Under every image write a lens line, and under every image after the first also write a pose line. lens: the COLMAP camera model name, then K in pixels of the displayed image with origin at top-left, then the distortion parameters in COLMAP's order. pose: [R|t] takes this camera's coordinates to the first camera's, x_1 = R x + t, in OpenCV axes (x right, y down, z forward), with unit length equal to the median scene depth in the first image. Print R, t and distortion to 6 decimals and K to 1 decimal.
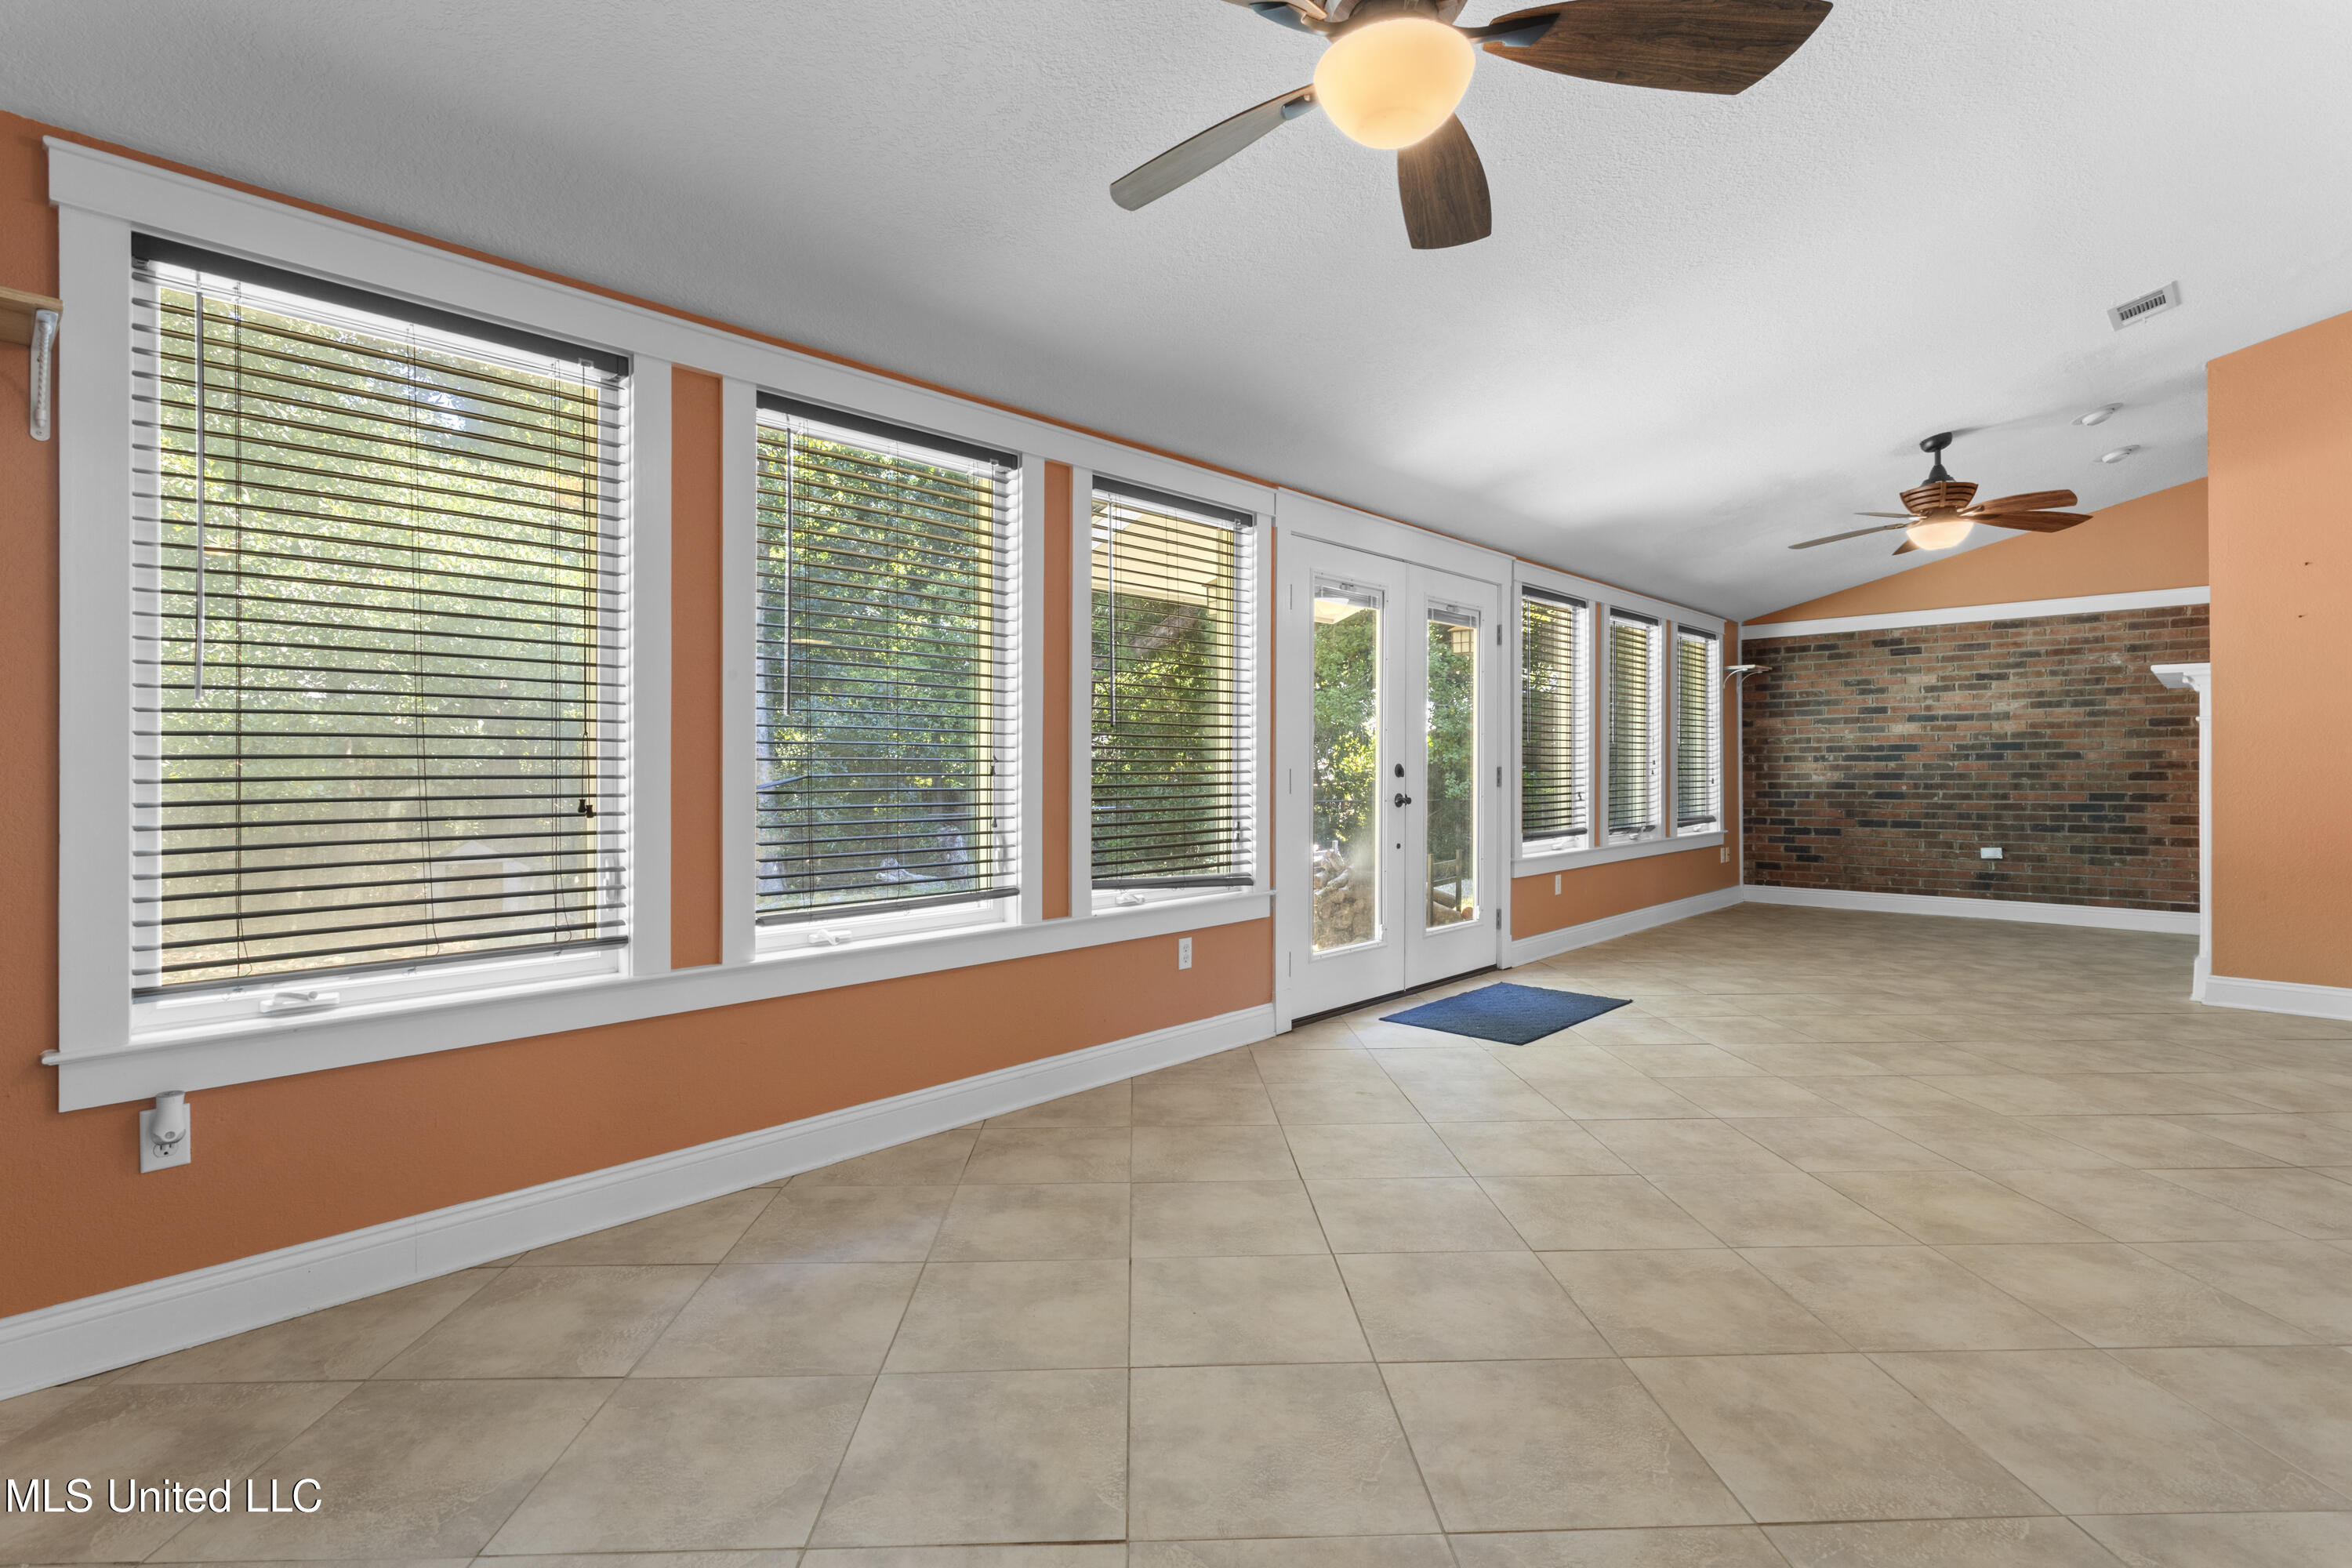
lens RADIAL K [[1106.6, 0, 1170.4], [0, 1106.6, 769.1], [0, 0, 1]] dist [-0.000240, 0.001850]
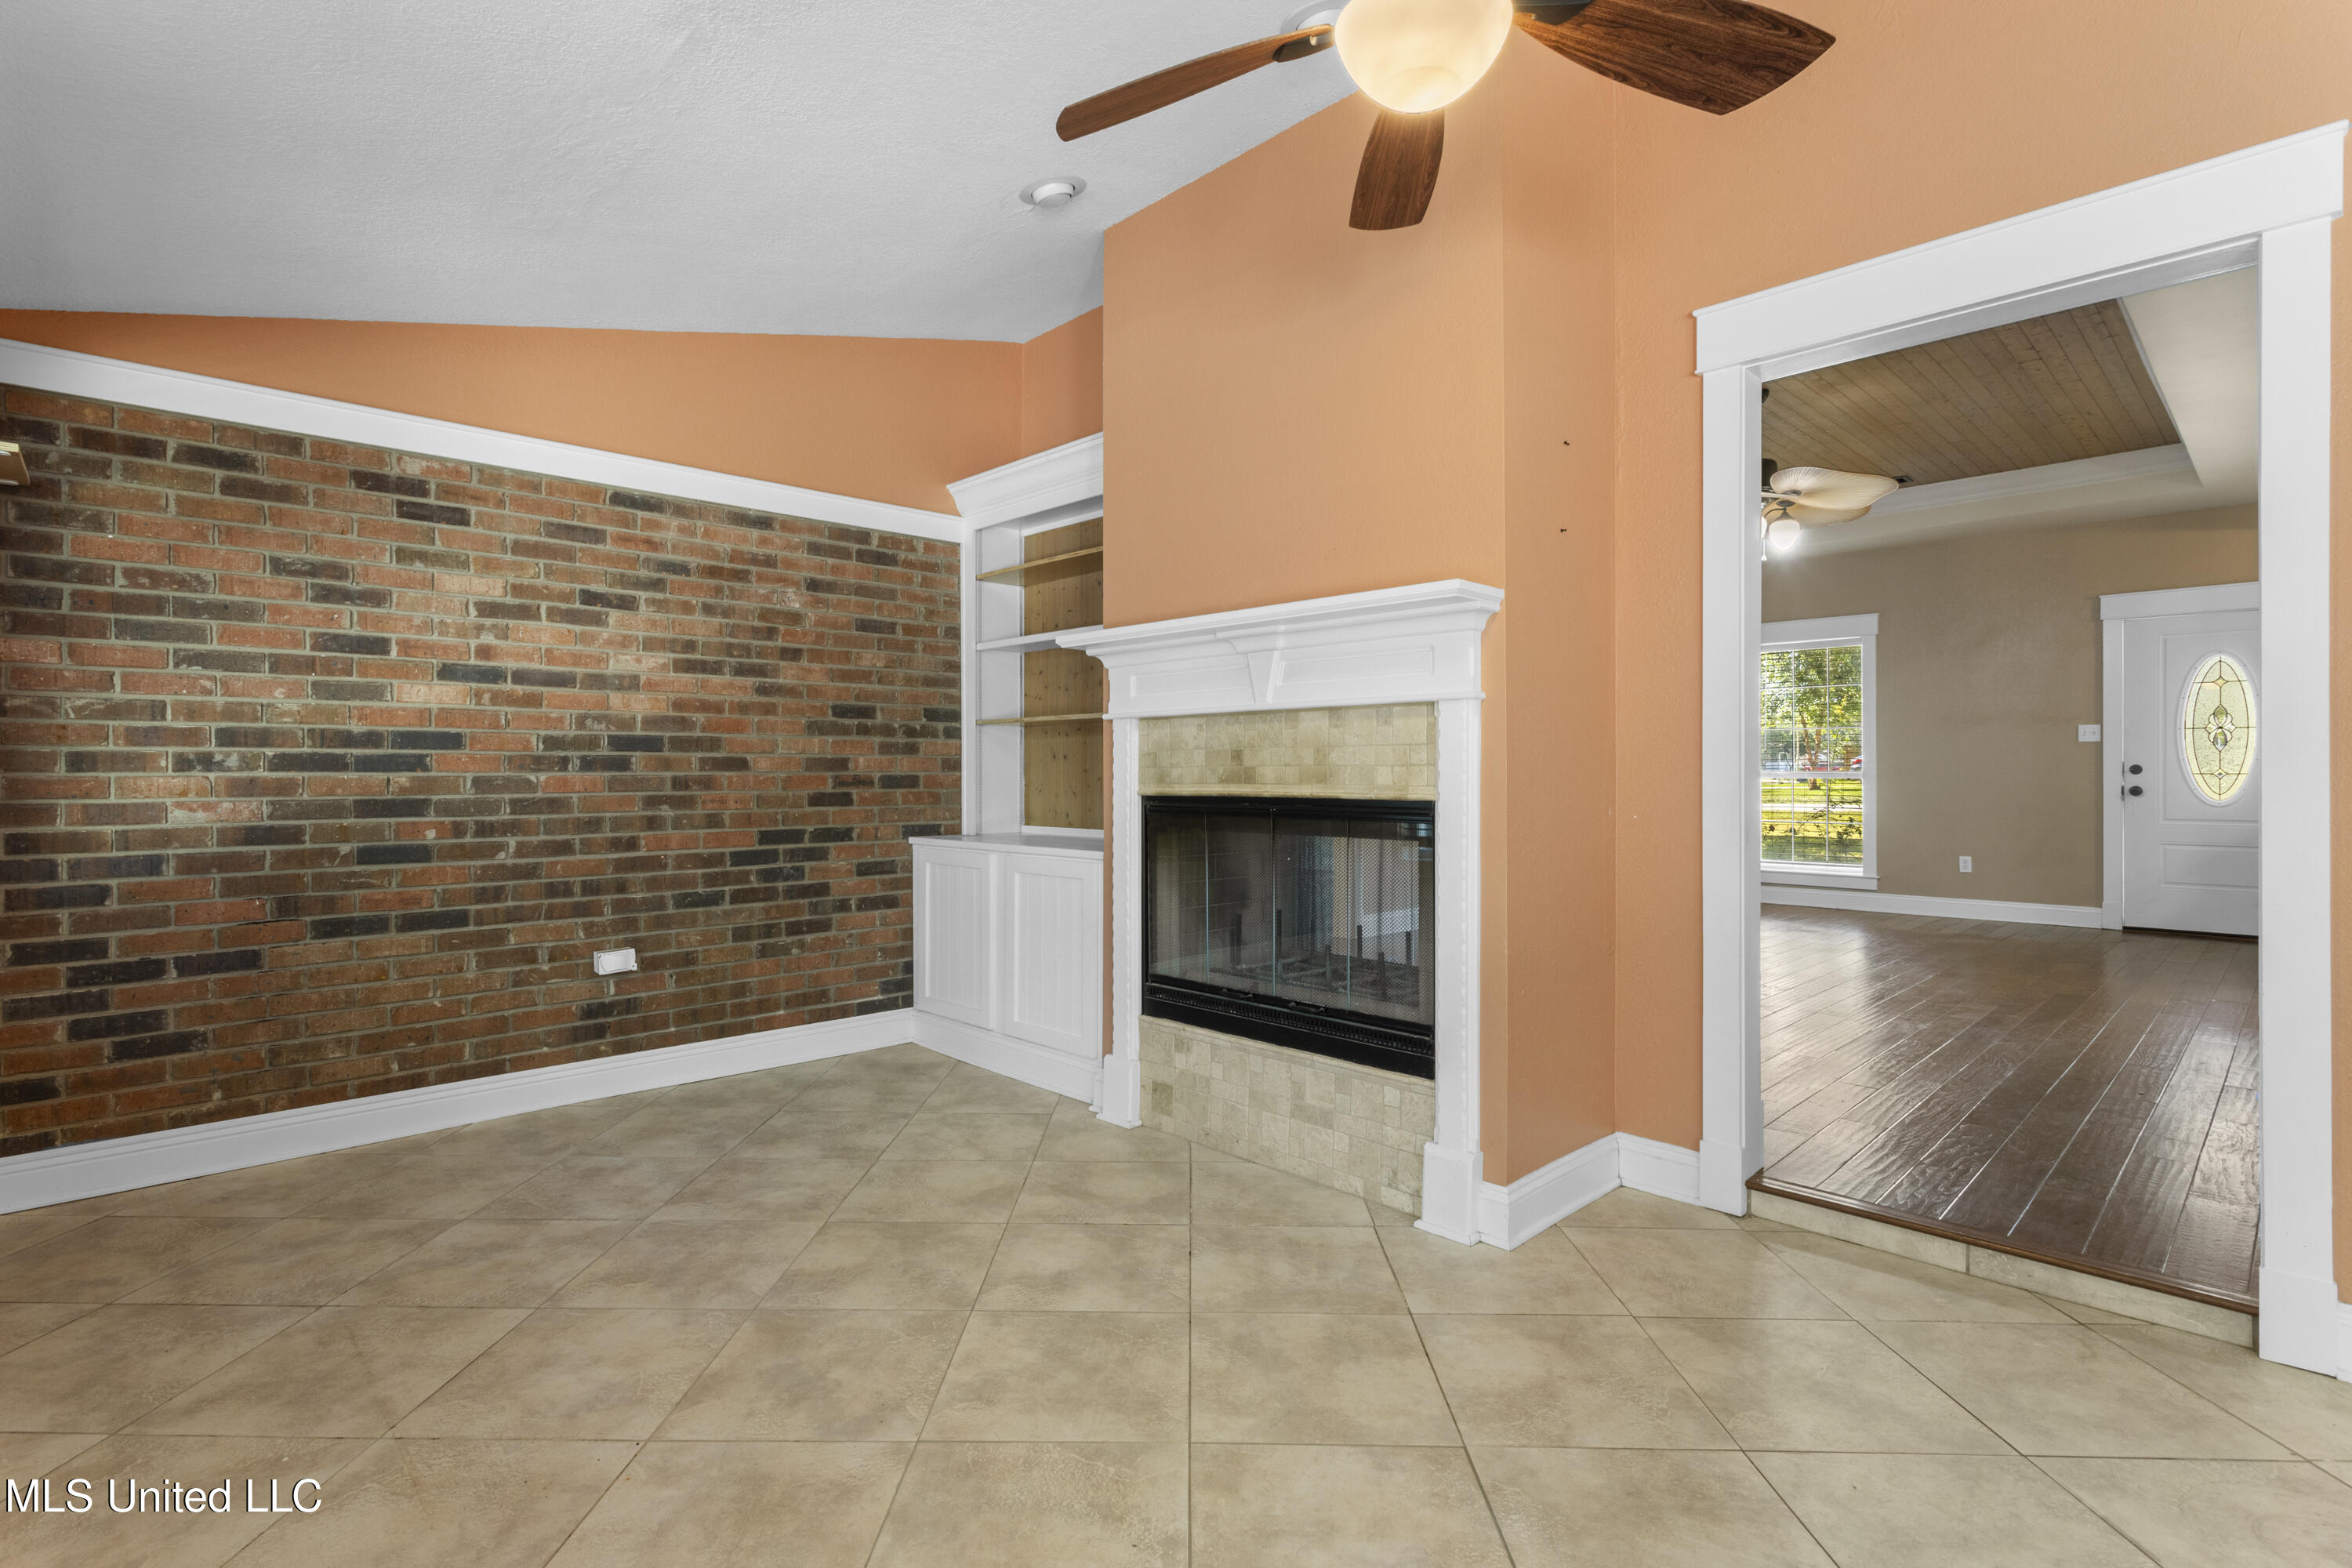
lens RADIAL K [[1106.6, 0, 1177.2], [0, 1106.6, 774.7], [0, 0, 1]] dist [-0.000240, 0.001850]
pose [[0.059472, 0.004508, 0.998220, 0.282042], [0.001208, 0.999989, -0.004588, -0.003998], [-0.998229, 0.001478, 0.059466, 0.756040]]
